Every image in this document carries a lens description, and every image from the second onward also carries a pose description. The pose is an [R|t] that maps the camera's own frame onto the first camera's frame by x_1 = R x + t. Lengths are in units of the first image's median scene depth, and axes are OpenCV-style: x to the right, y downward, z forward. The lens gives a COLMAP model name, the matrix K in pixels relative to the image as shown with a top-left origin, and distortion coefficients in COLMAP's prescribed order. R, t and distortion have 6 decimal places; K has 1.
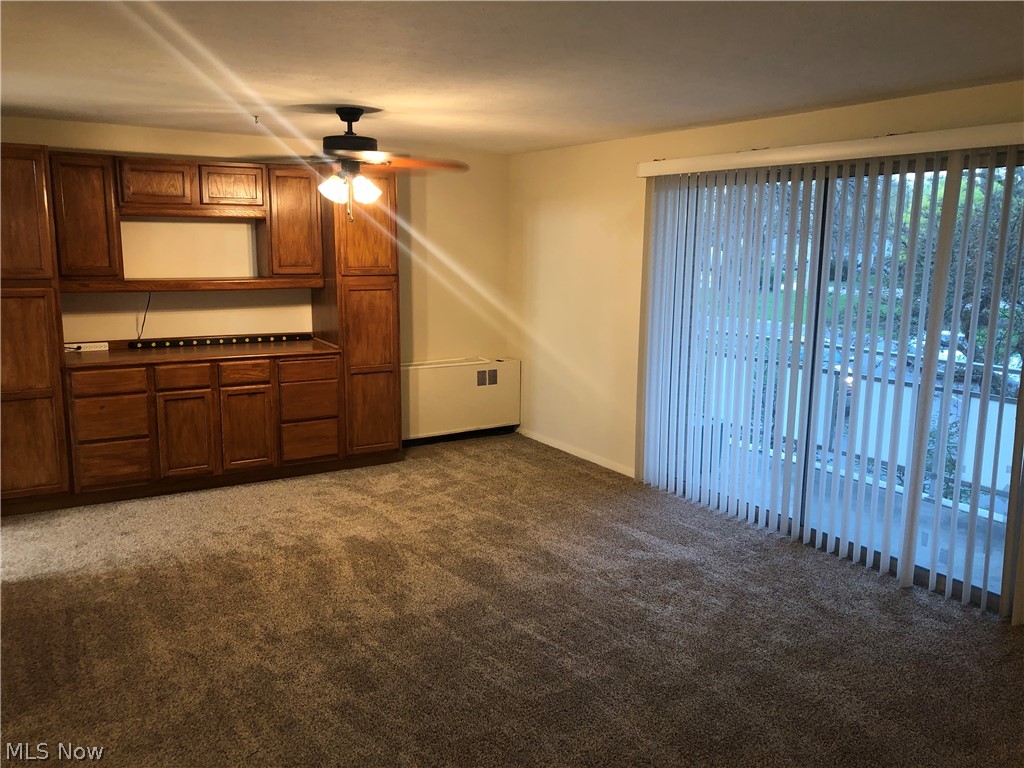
lens RADIAL K [[850.6, 0, 512.0], [0, 850.6, 384.0], [0, 0, 1]] dist [0.071555, -0.080019]
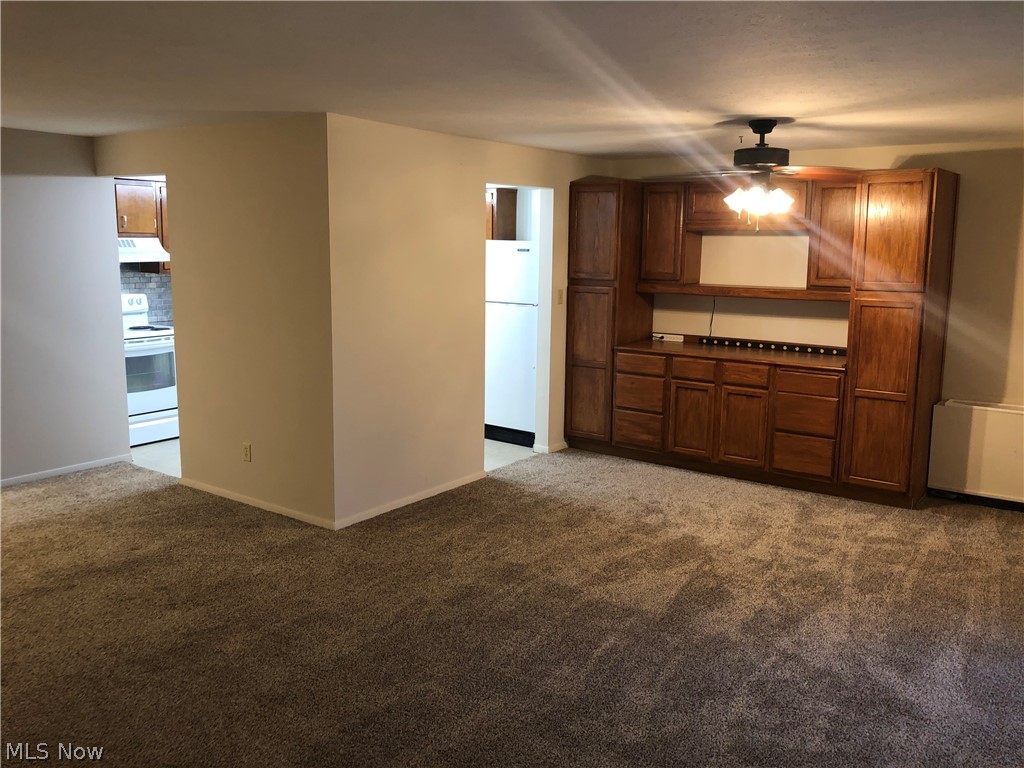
lens RADIAL K [[850.6, 0, 512.0], [0, 850.6, 384.0], [0, 0, 1]] dist [0.071555, -0.080019]
pose [[0.383229, 0.148909, -0.911571, 0.577294], [-0.164316, 0.982168, 0.091362, -0.054746], [0.908920, 0.114774, 0.400863, 0.323260]]
